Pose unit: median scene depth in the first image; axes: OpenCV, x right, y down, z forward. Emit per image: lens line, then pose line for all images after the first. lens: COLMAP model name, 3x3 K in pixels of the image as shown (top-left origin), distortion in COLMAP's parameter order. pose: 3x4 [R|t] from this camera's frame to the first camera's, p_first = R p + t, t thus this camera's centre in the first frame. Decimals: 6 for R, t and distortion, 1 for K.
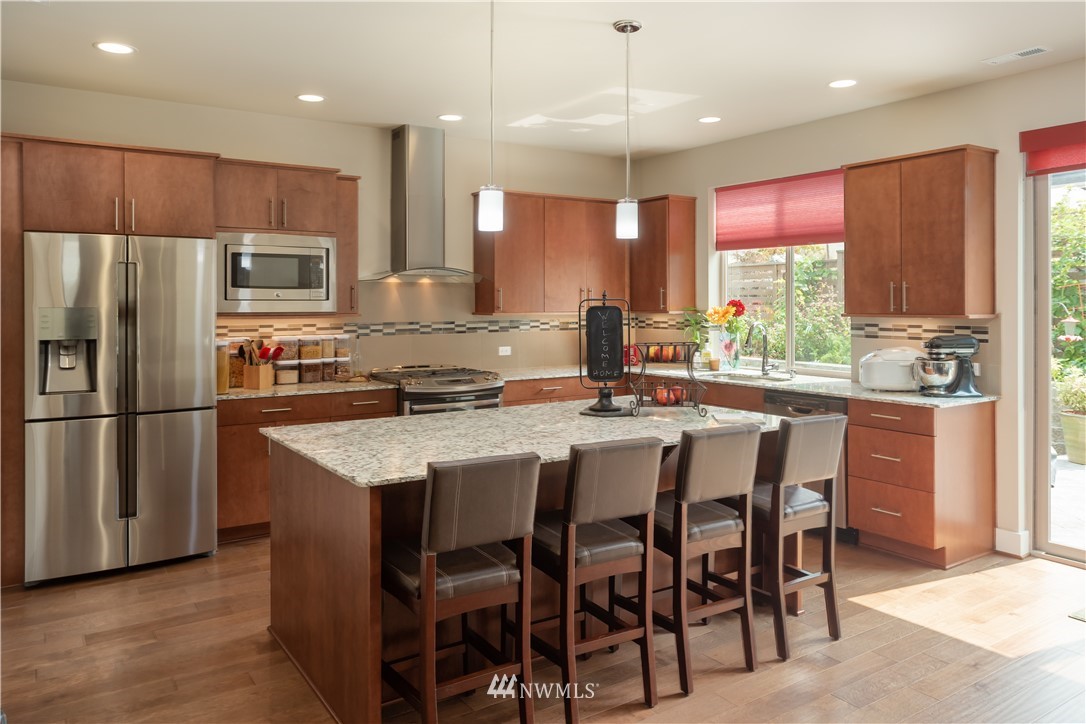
lens RADIAL K [[760.0, 0, 545.0], [0, 760.0, 310.1], [0, 0, 1]] dist [-0.076432, 0.021163]
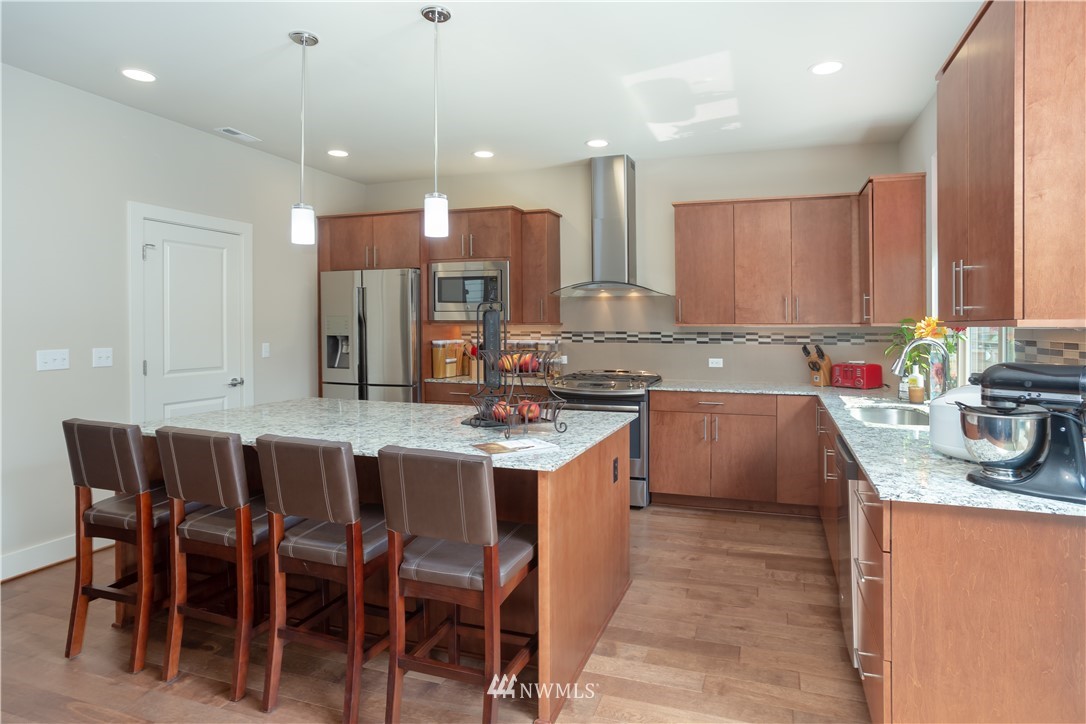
lens RADIAL K [[610.6, 0, 563.5], [0, 610.6, 327.0], [0, 0, 1]] dist [-0.052567, 0.002539]
pose [[0.612893, 0.008557, -0.790120, 0.564509], [-0.013538, 0.999908, 0.000328, 0.011249], [0.790050, 0.010496, 0.612953, 0.439768]]
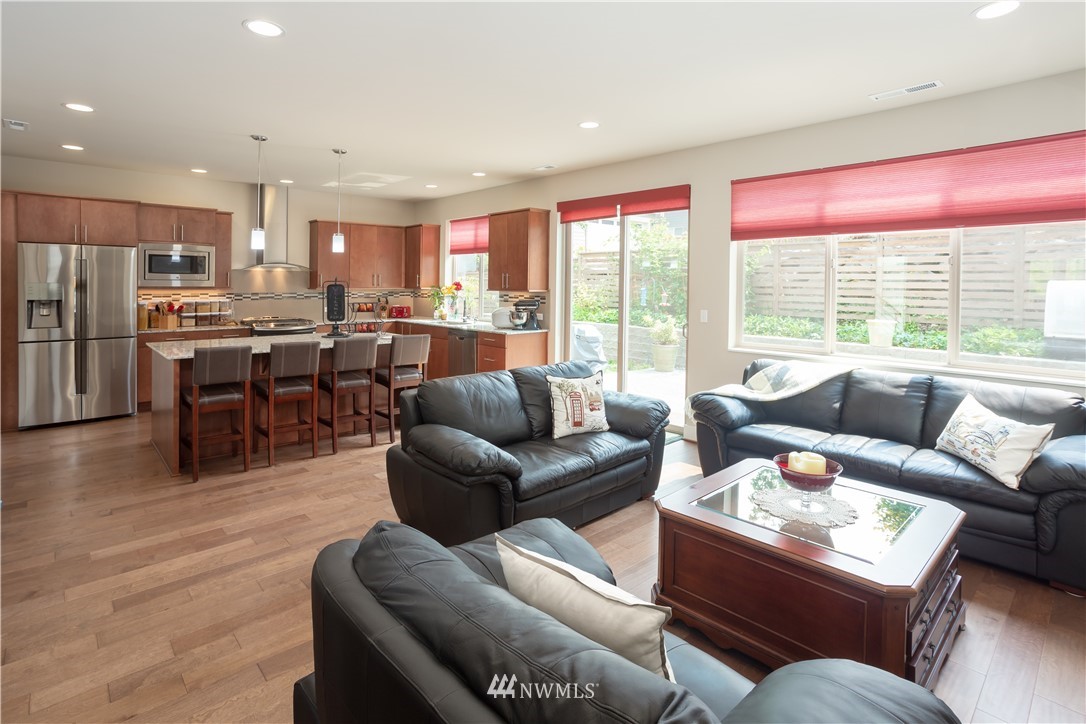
lens RADIAL K [[553.1, 0, 526.1], [0, 553.1, 291.5], [0, 0, 1]] dist [0.001563, 0.001339]
pose [[0.990066, 0.006425, 0.140459, 0.281426], [-0.007401, 0.999952, 0.006427, 0.000145], [-0.140411, -0.007402, 0.990066, -0.437419]]
